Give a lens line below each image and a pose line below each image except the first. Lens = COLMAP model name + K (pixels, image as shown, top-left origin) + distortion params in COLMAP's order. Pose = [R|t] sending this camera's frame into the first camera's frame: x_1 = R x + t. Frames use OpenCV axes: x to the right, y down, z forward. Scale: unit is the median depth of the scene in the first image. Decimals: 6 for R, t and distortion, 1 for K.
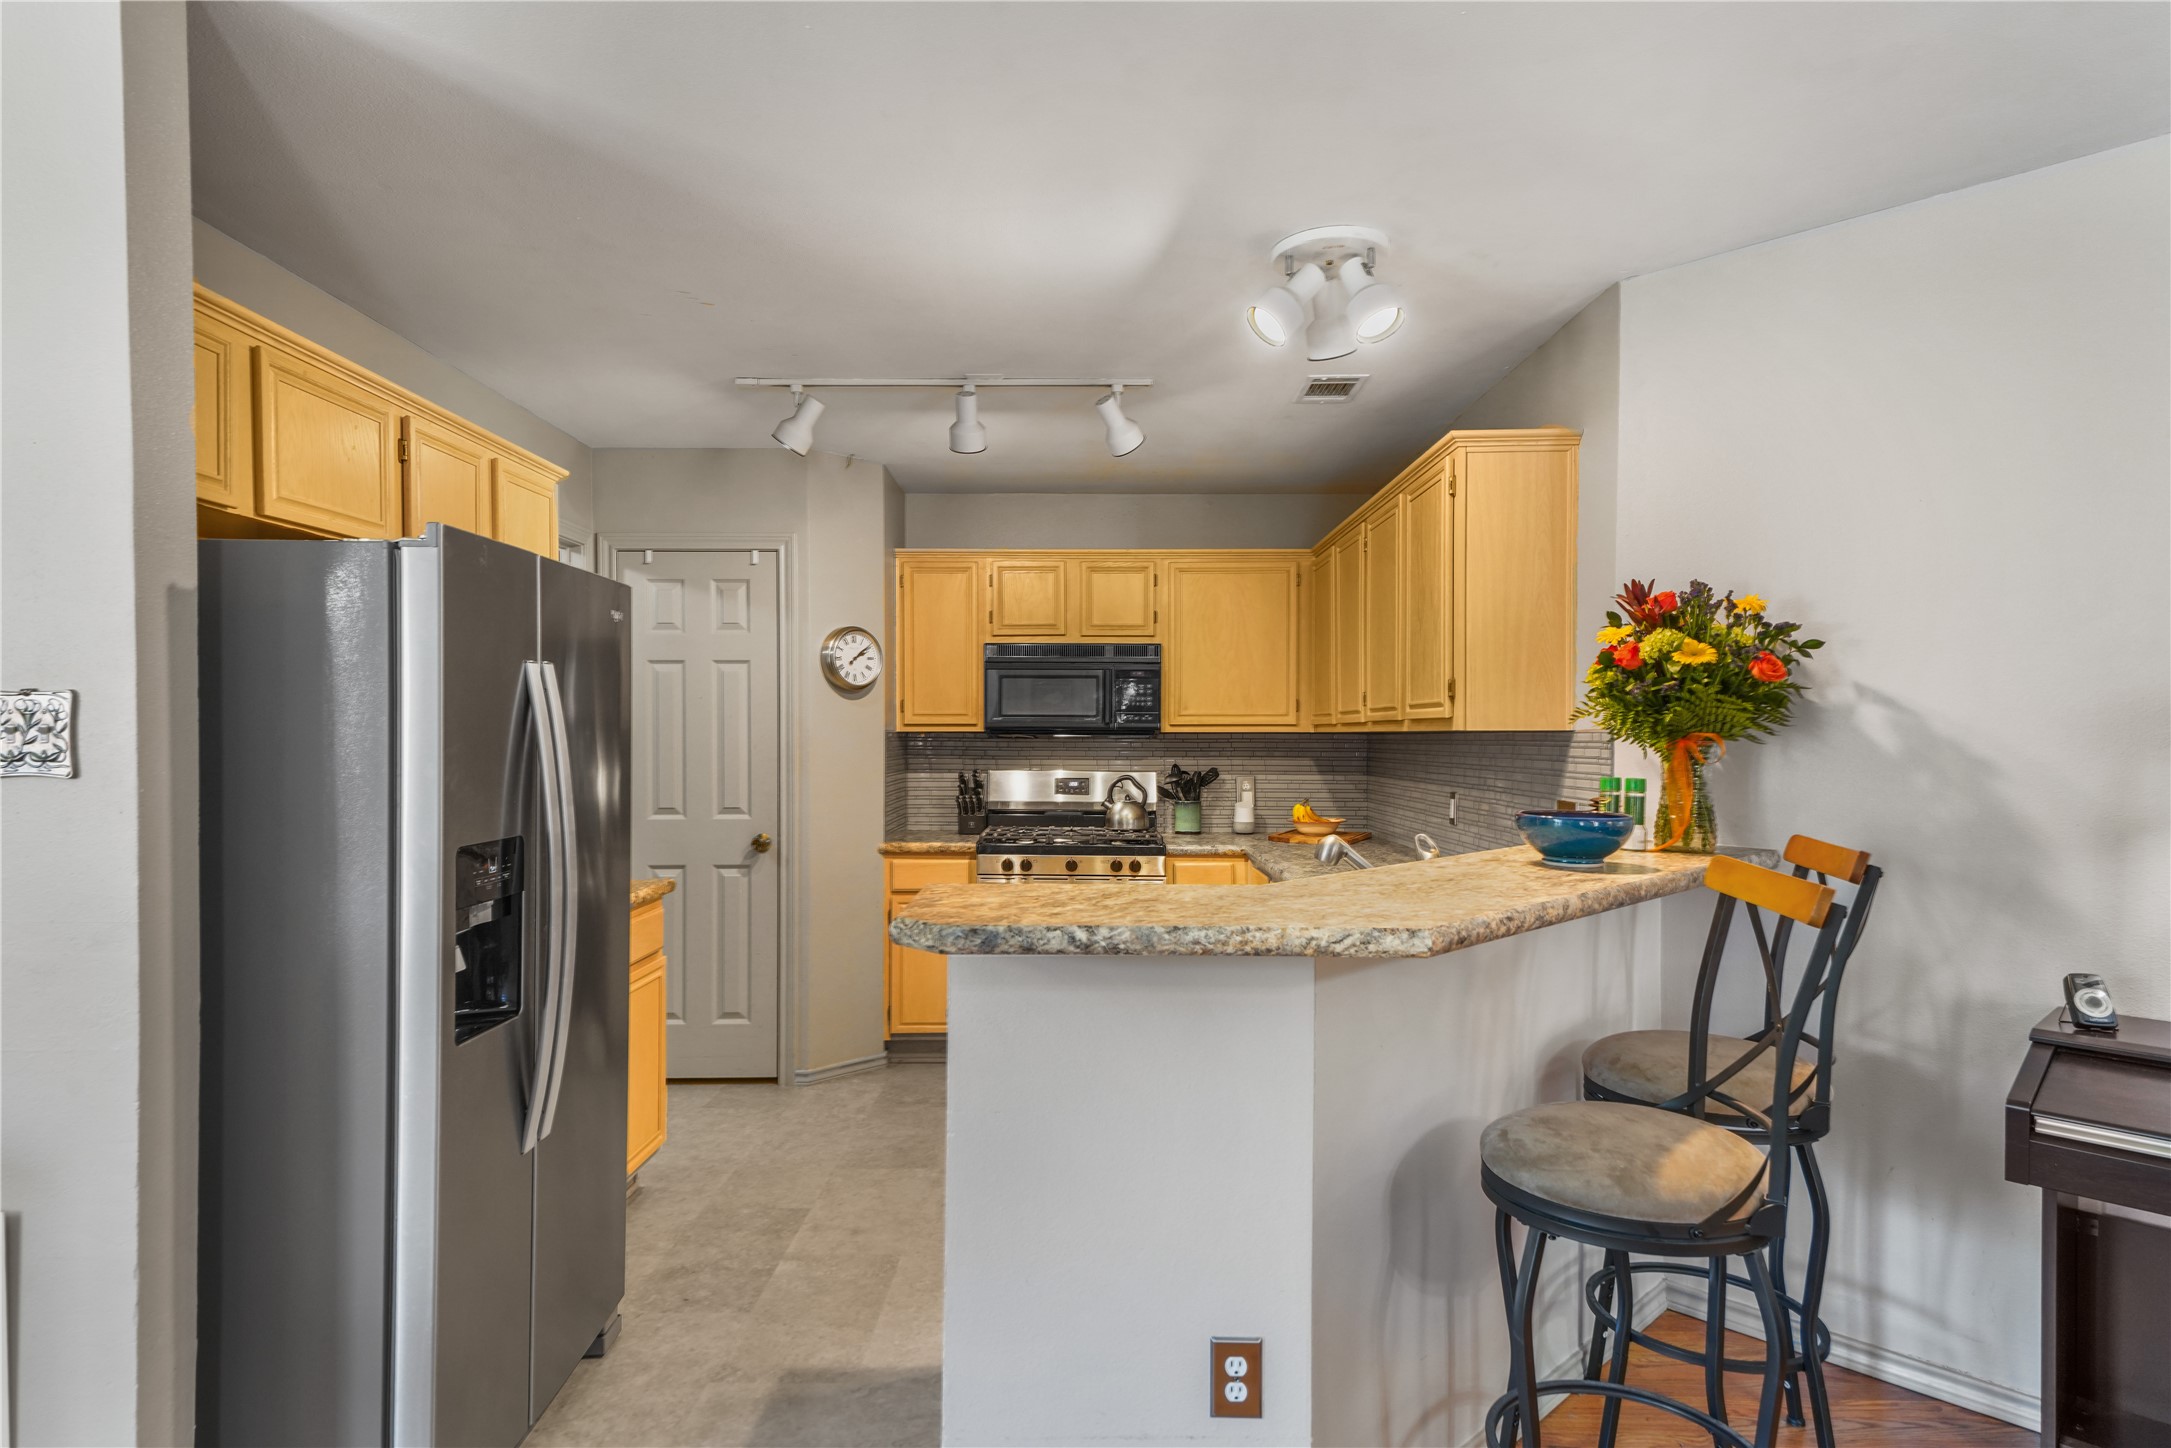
lens RADIAL K [[1186.6, 0, 1075.3], [0, 1186.6, 738.9], [0, 0, 1]] dist [0.034554, -0.000126]
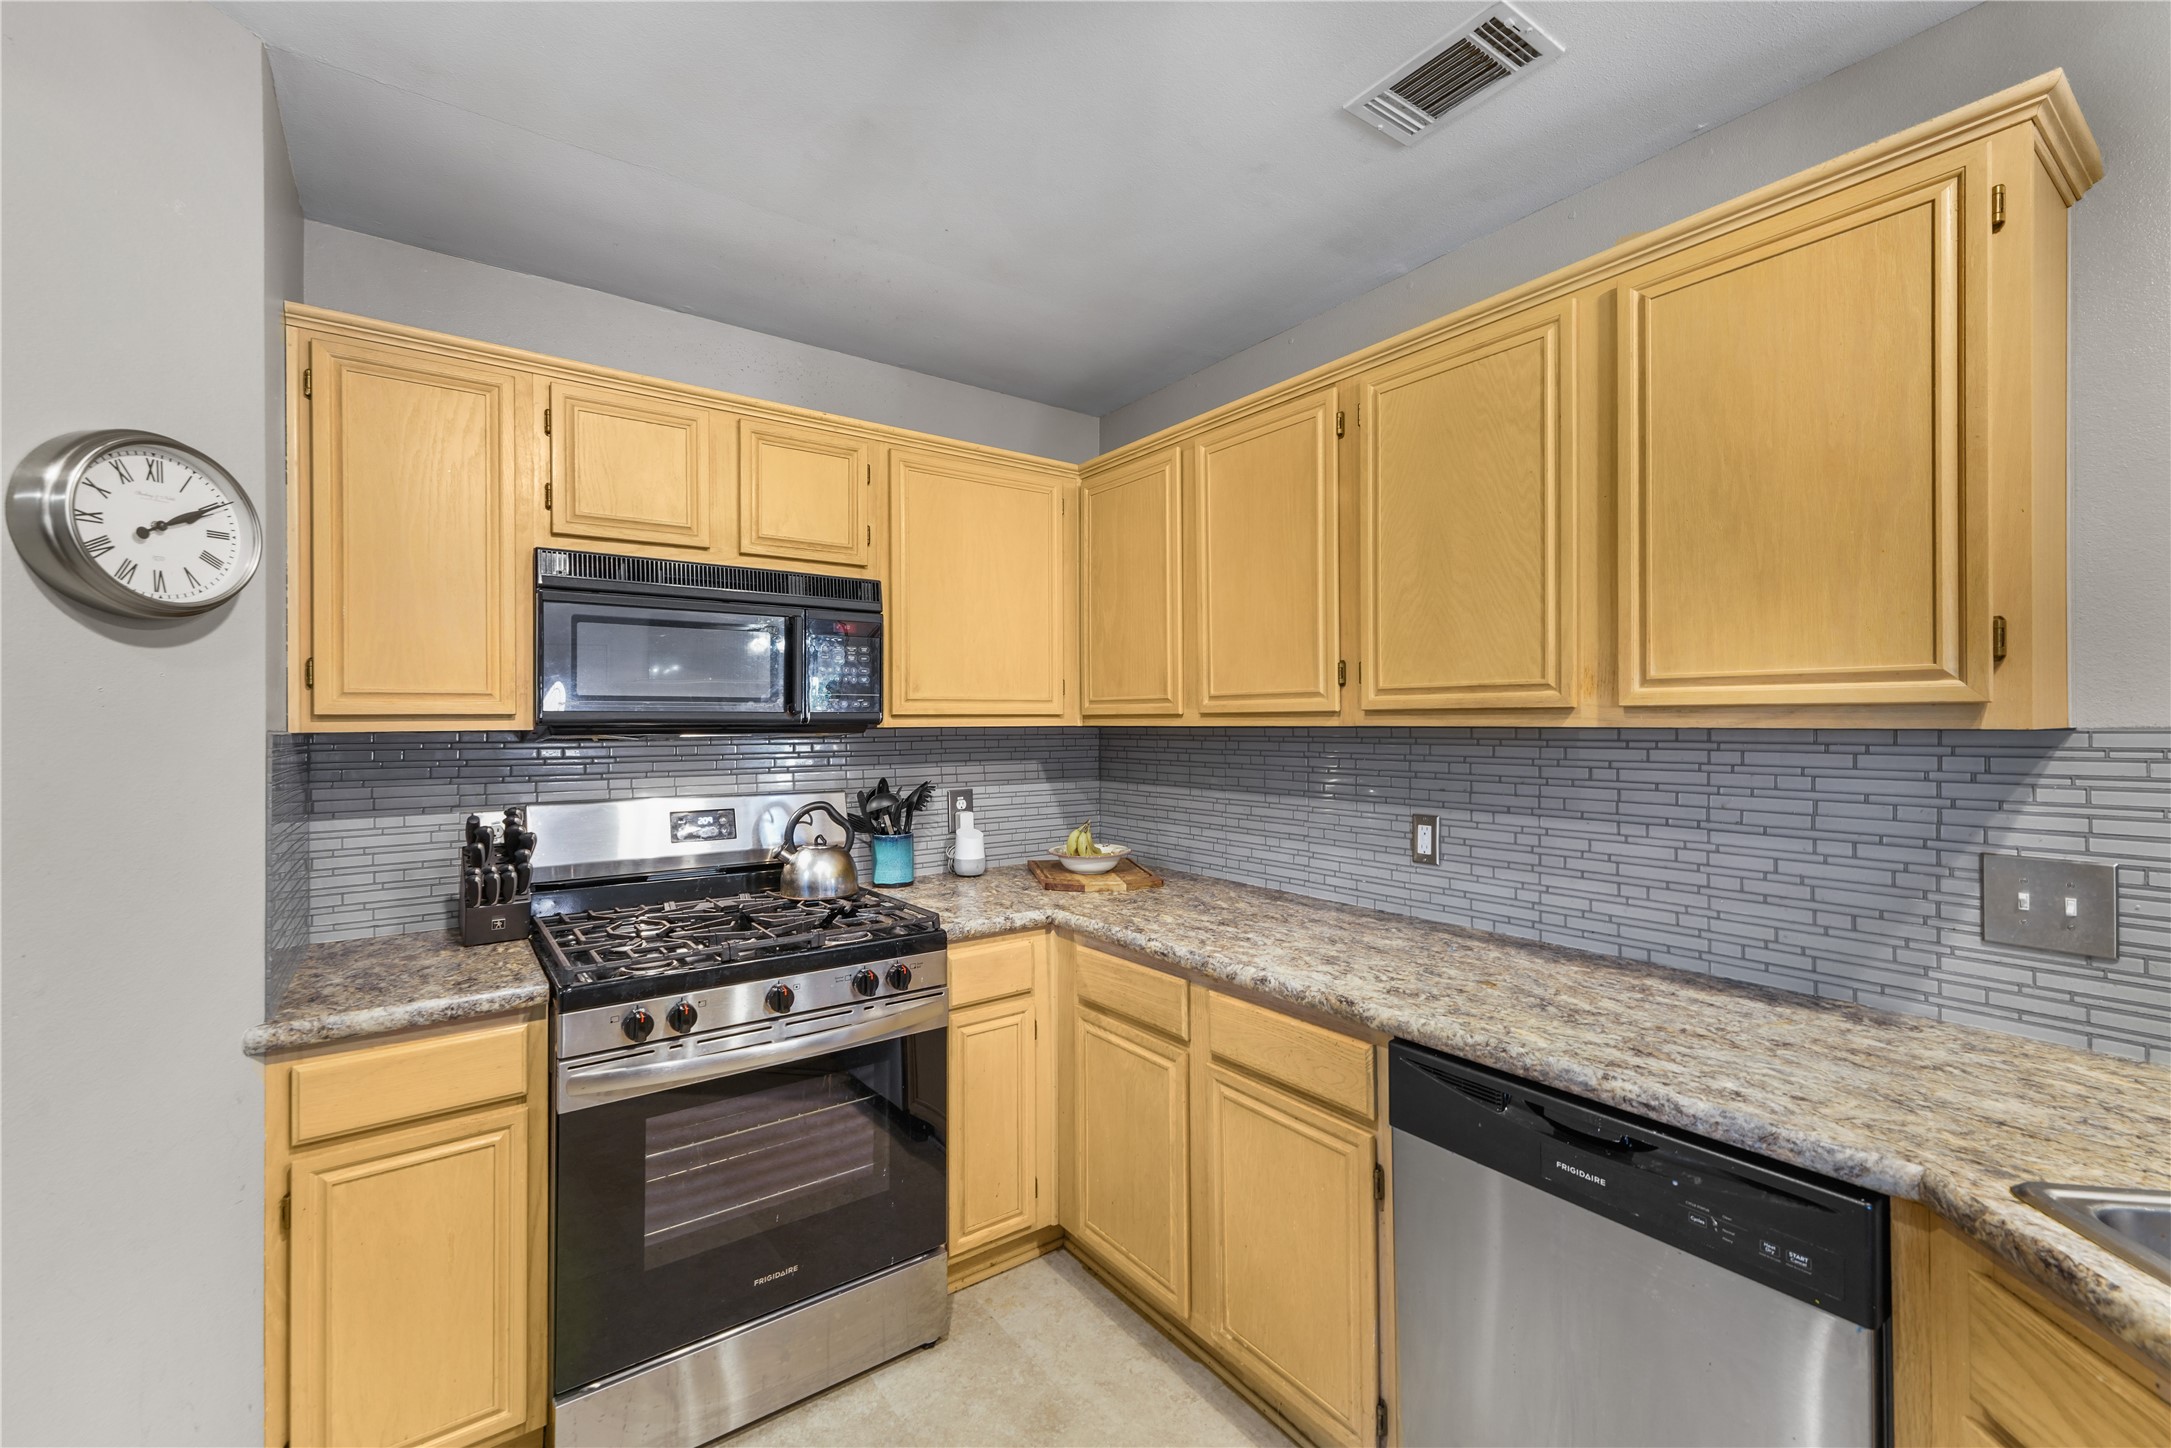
lens RADIAL K [[864.4, 0, 1062.4], [0, 864.4, 714.7], [0, 0, 1]] dist [0.006294, -0.000794]
pose [[0.795376, 0.001101, 0.606115, -0.123872], [0.006120, 0.999933, -0.009848, -0.007612], [-0.606085, 0.011543, 0.795316, 0.609441]]
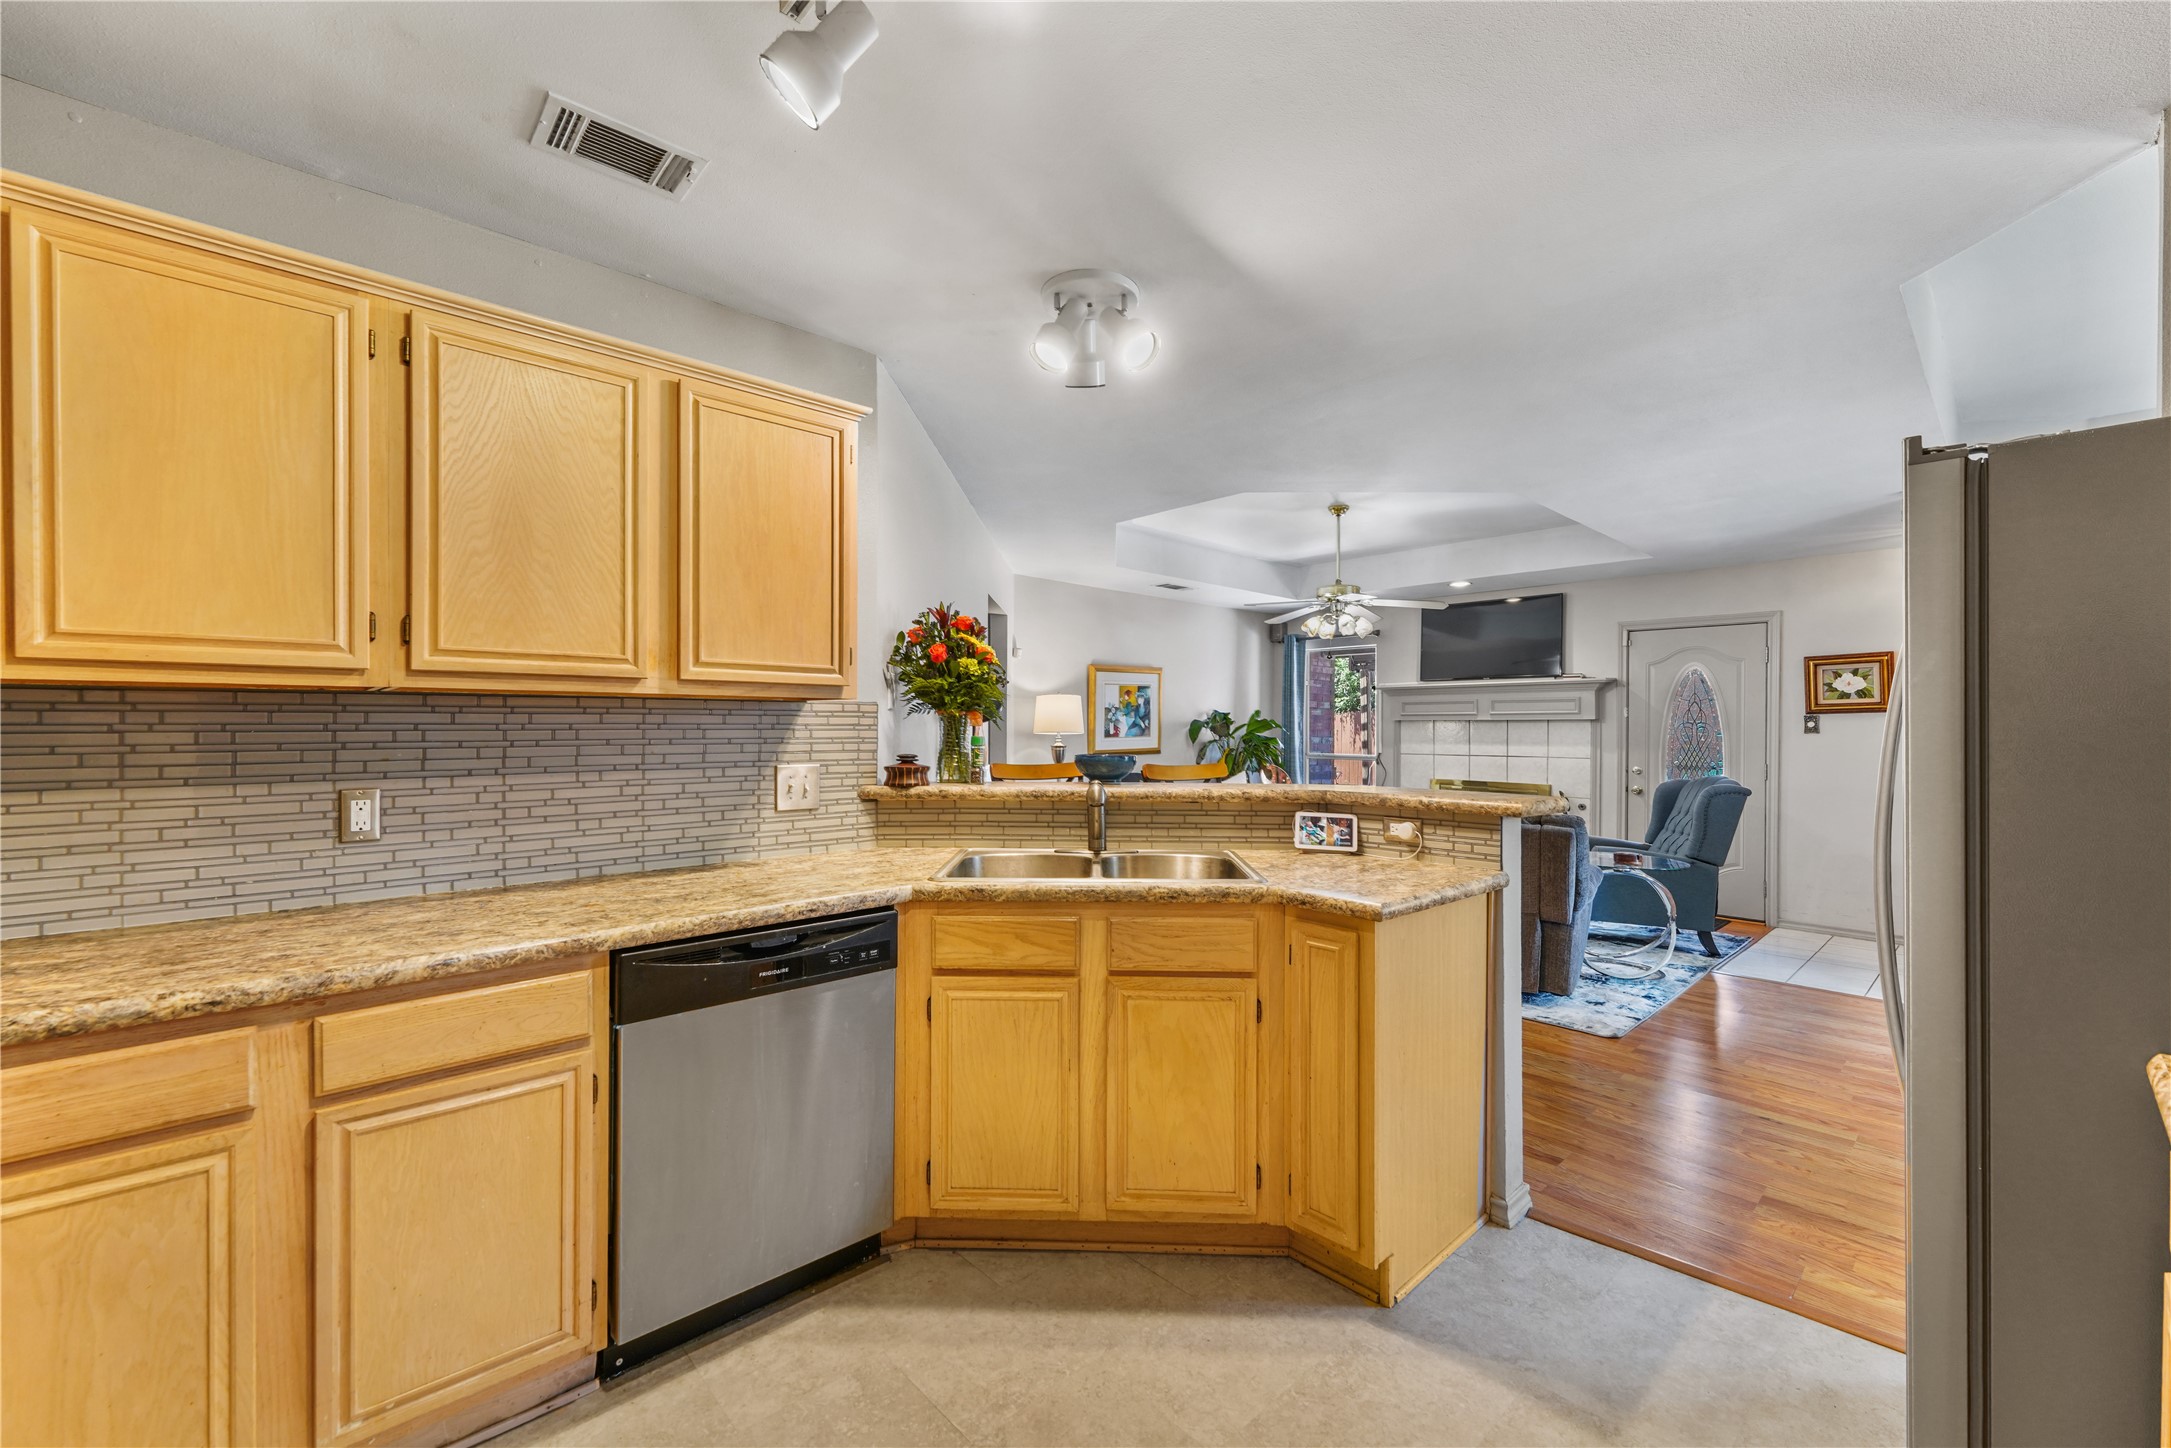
lens RADIAL K [[864.4, 0, 1070.6], [0, 864.4, 727.7], [0, 0, 1]] dist [0.006294, -0.000794]
pose [[-0.682428, -0.009840, 0.730886, -0.208304], [-0.004162, 0.999945, 0.009576, 0.003466], [-0.730941, 0.003492, -0.682432, 0.823683]]
